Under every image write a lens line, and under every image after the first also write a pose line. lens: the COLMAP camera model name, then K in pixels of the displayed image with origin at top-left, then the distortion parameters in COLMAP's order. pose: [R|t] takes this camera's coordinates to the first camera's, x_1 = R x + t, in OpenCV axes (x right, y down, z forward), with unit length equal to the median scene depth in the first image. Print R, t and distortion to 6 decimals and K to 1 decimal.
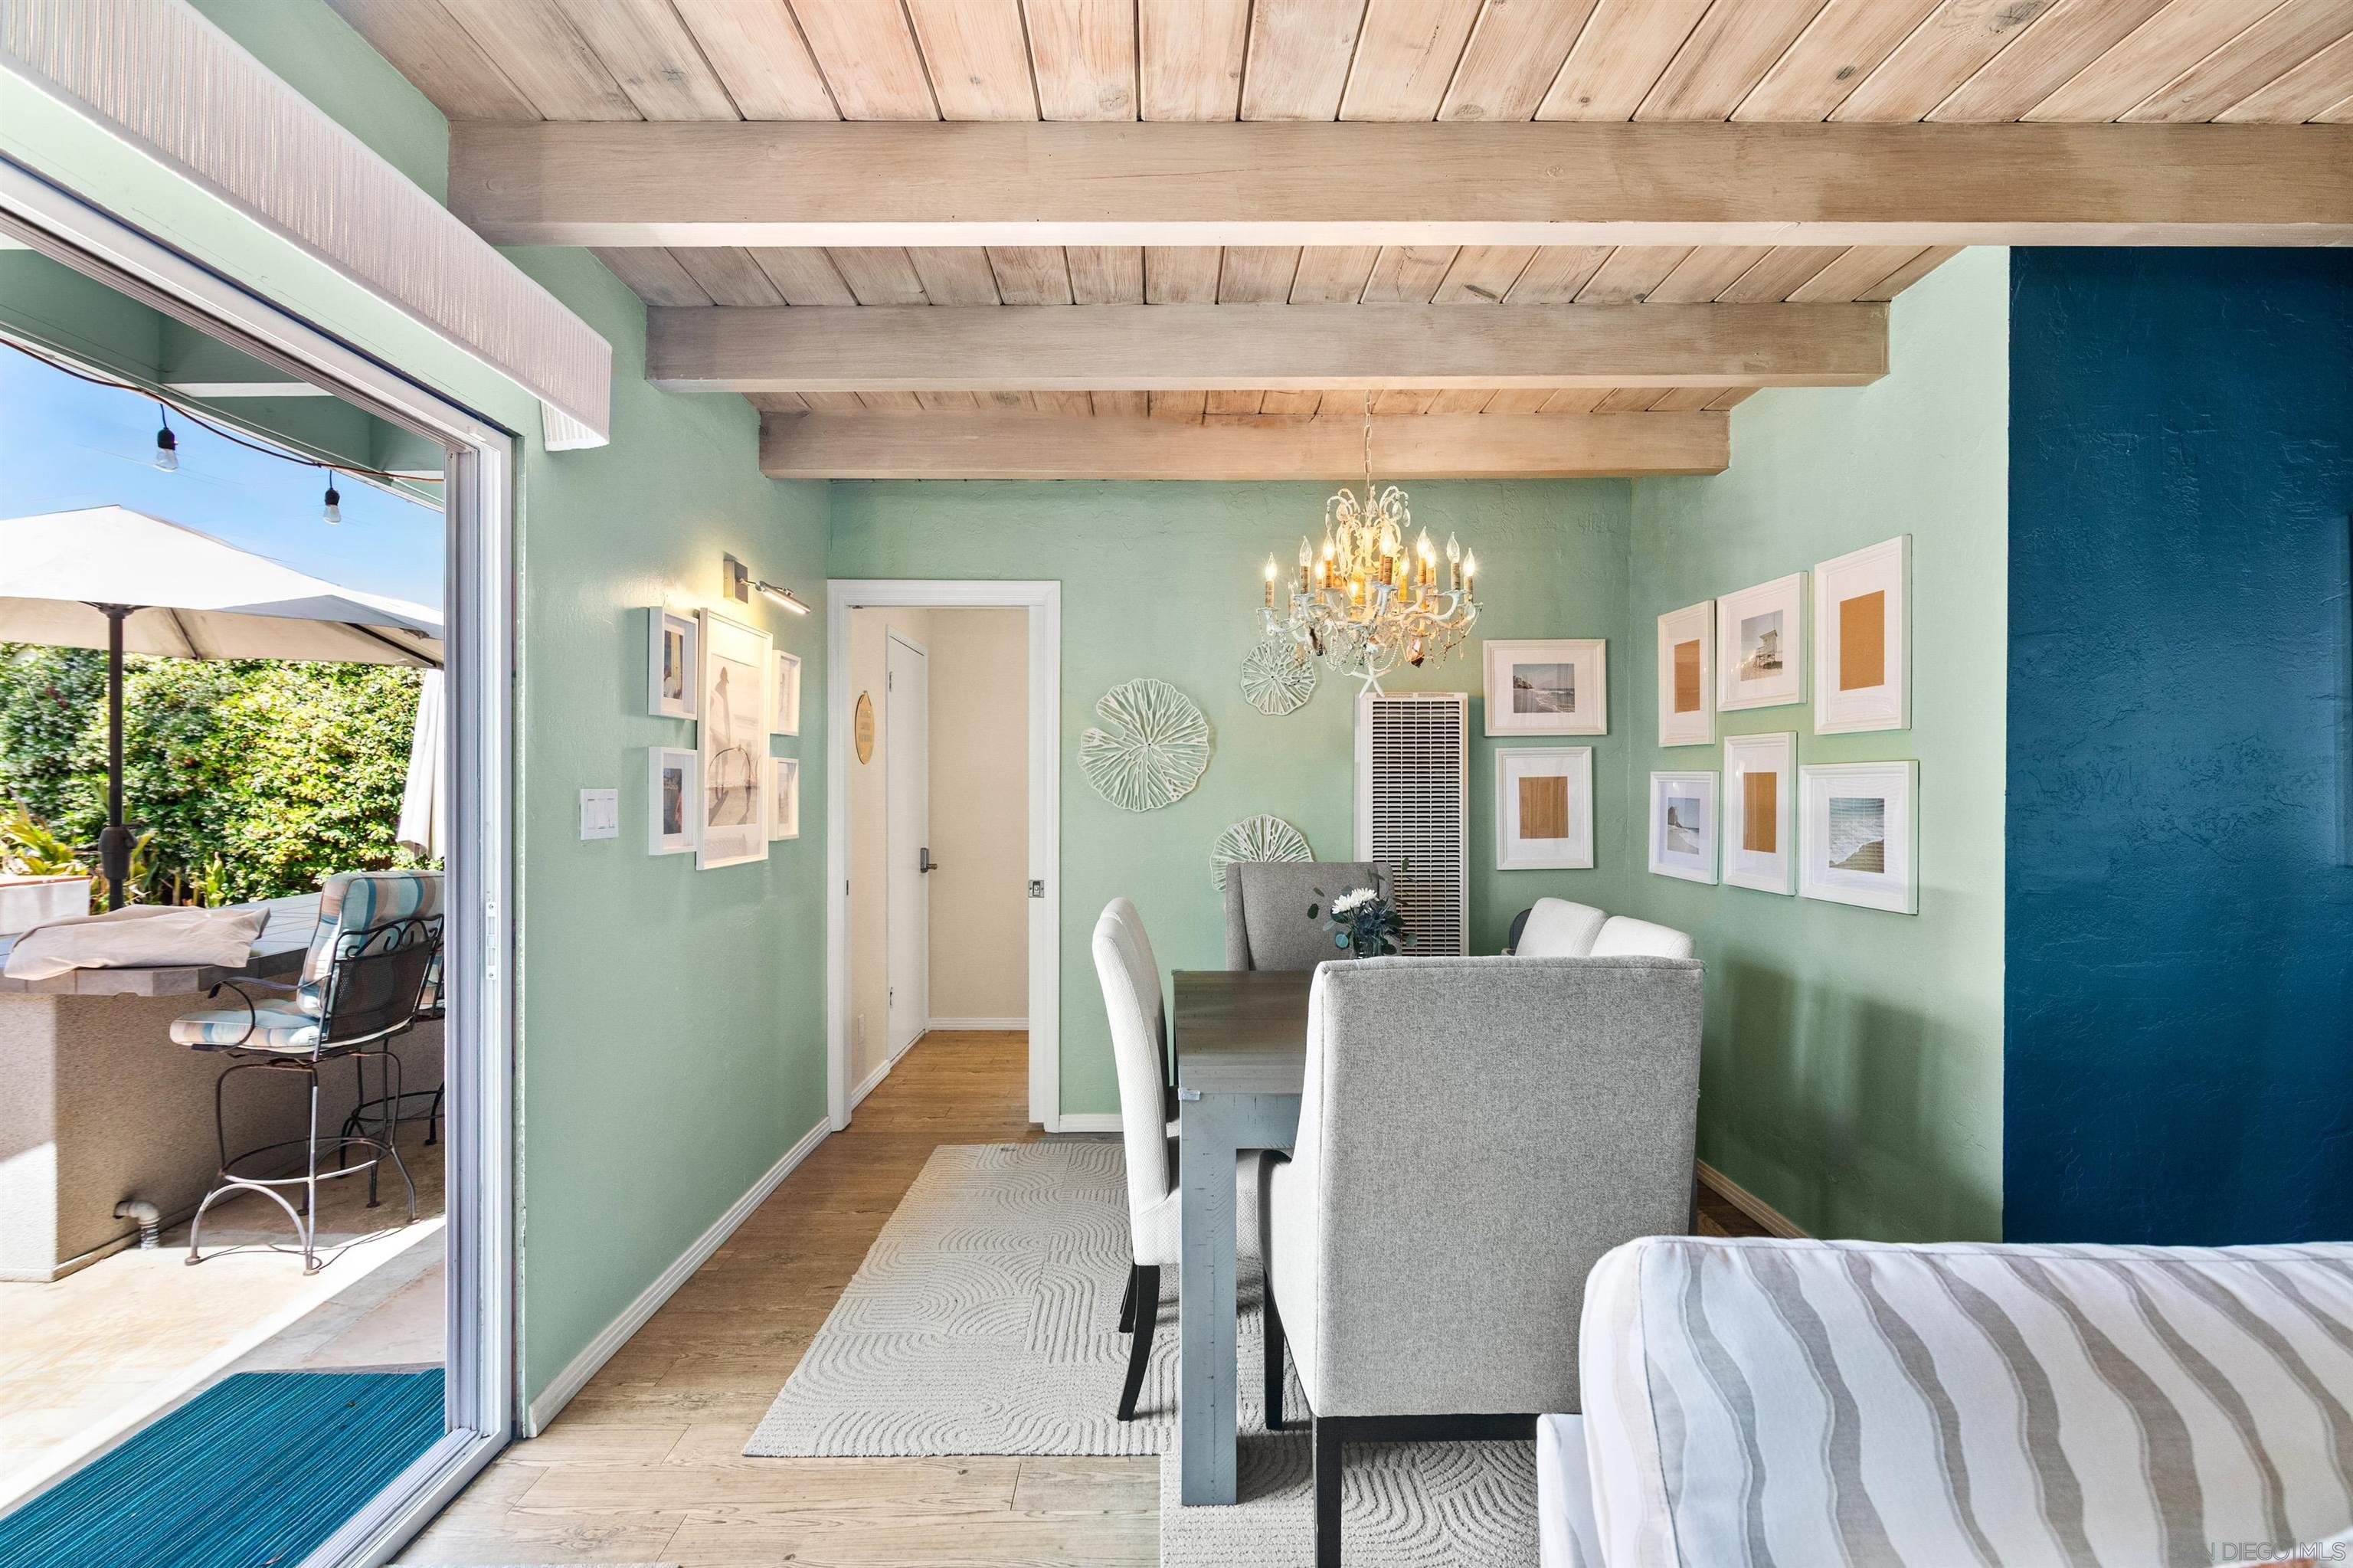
lens RADIAL K [[1198.5, 0, 1176.3], [0, 1198.5, 794.5], [0, 0, 1]] dist [0.001562, 0.000527]
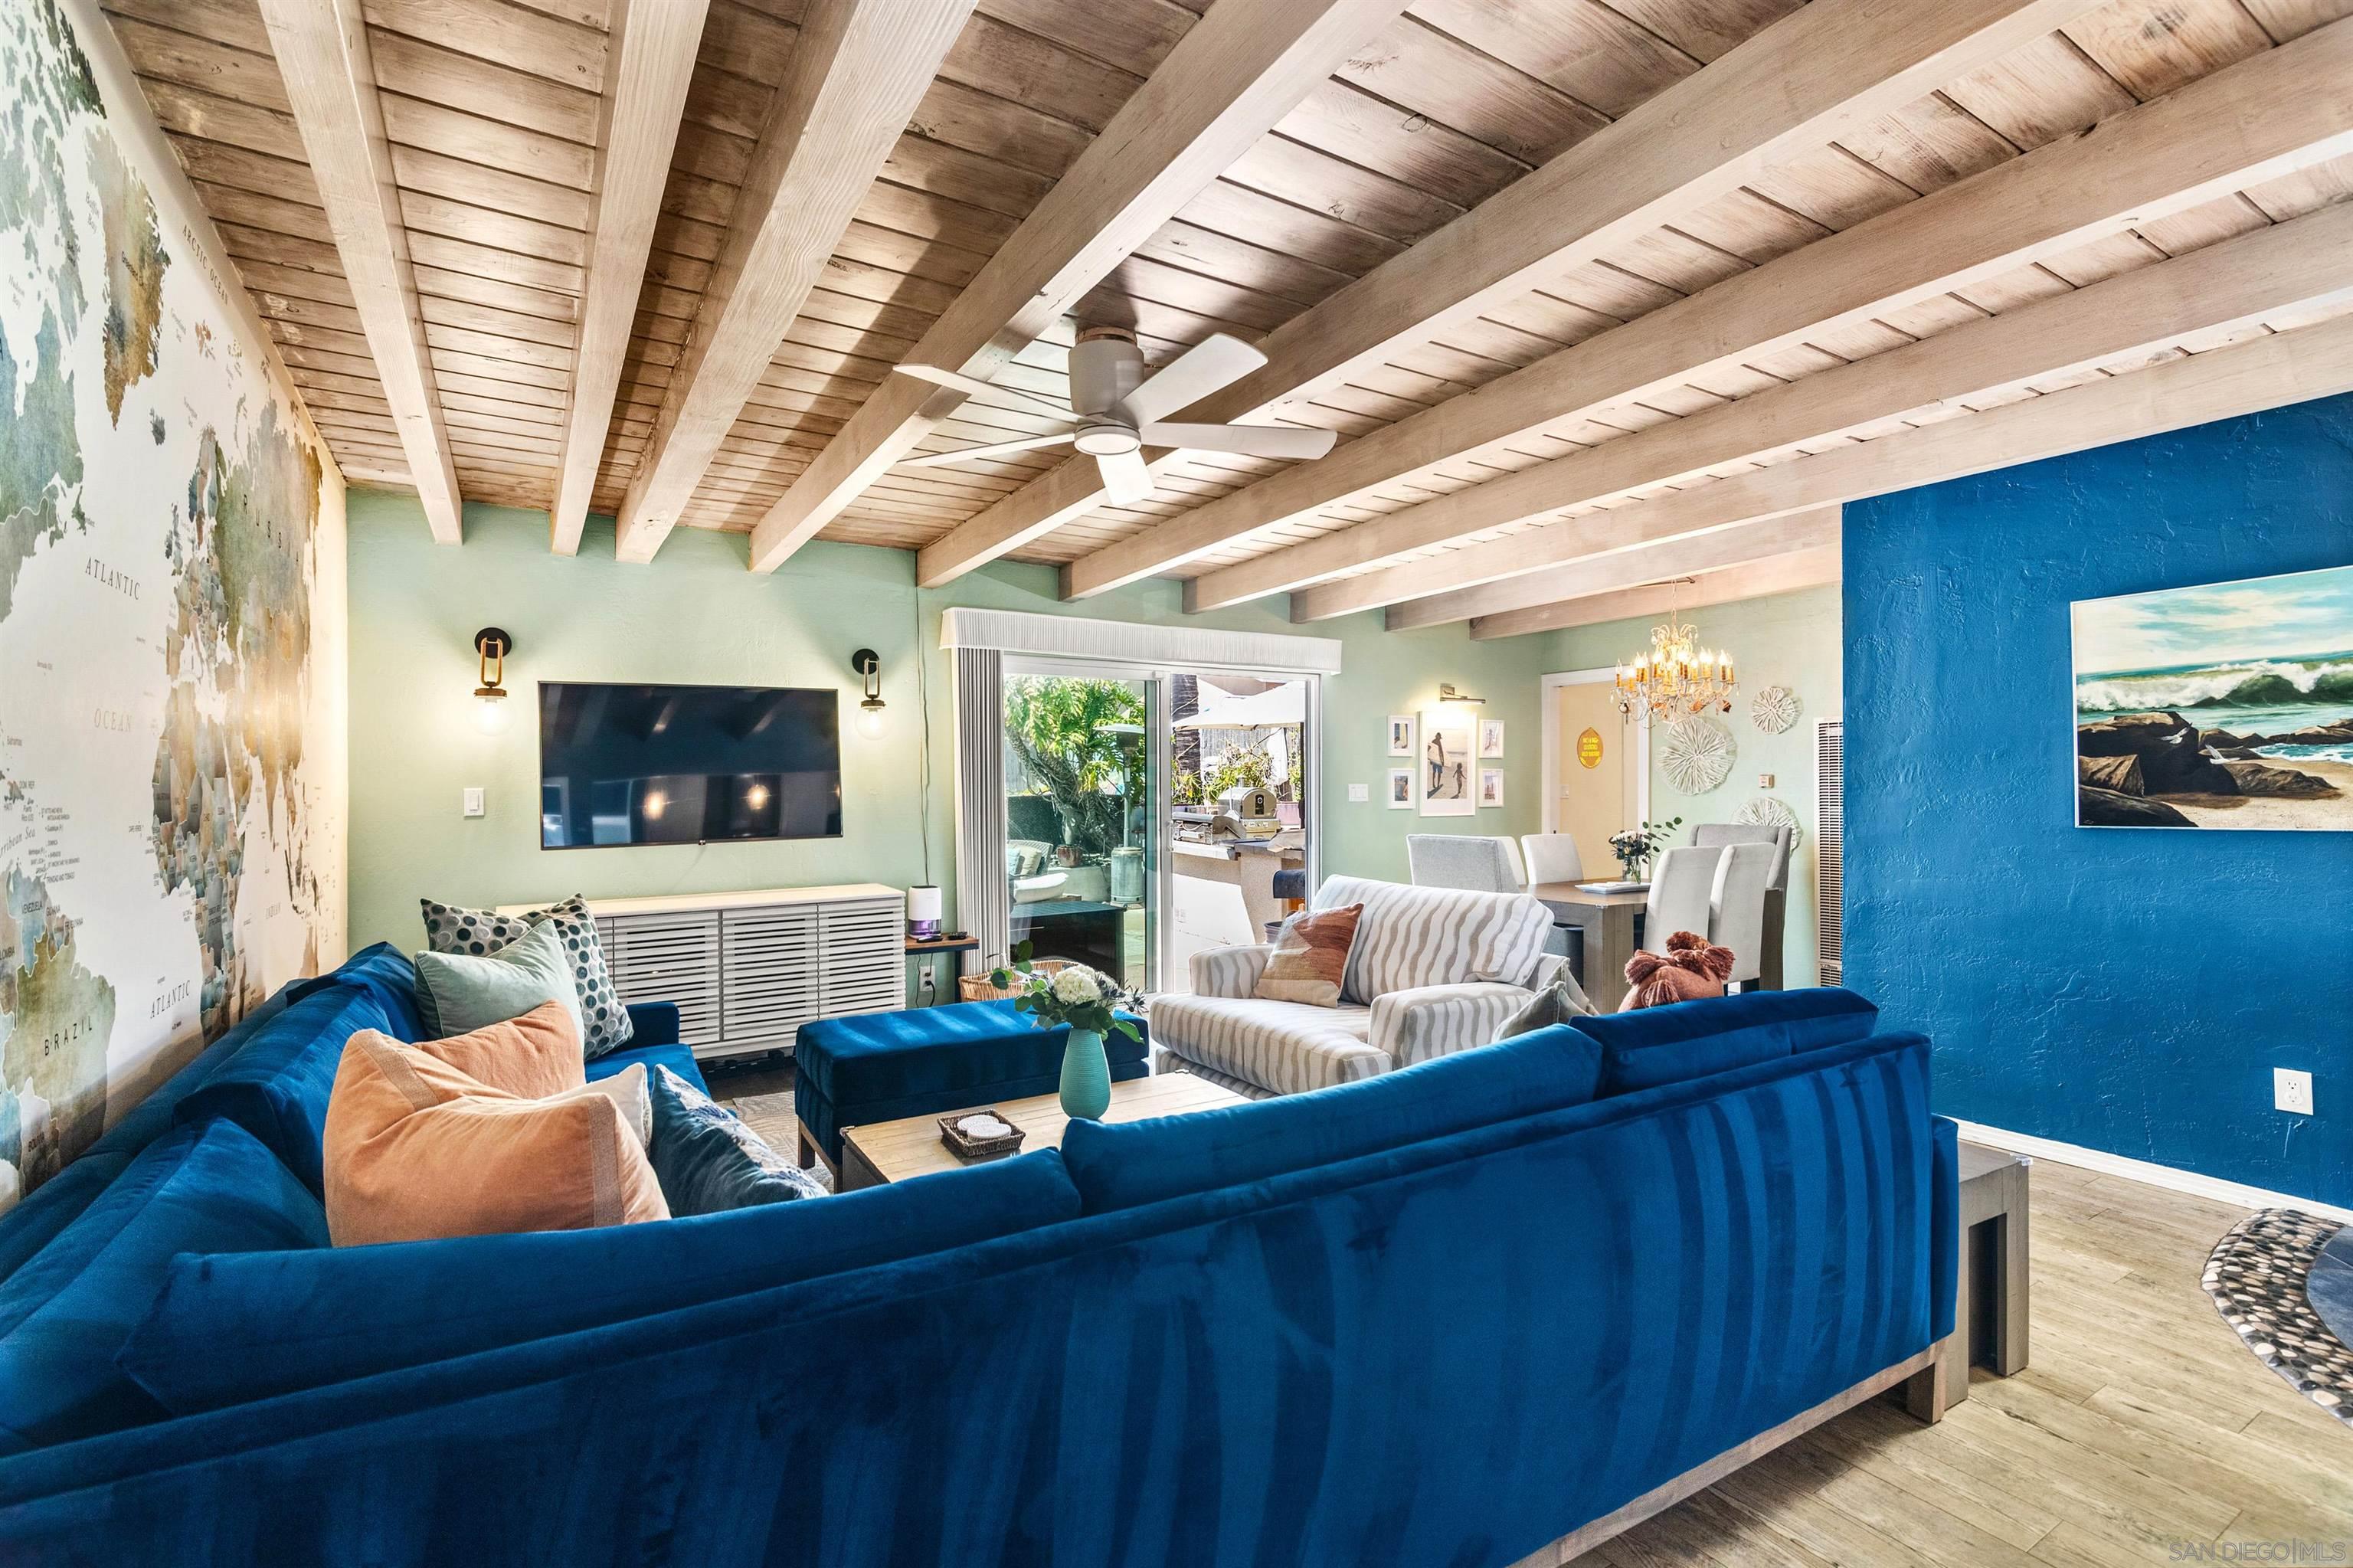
lens RADIAL K [[1067.9, 0, 1175.2], [0, 1067.9, 786.6], [0, 0, 1]] dist [0.000678, -0.000392]
pose [[0.510968, -0.004556, -0.859588, 1.268220], [0.010662, 0.999943, 0.001038, -0.005135], [0.859533, -0.009695, 0.510987, -0.589388]]
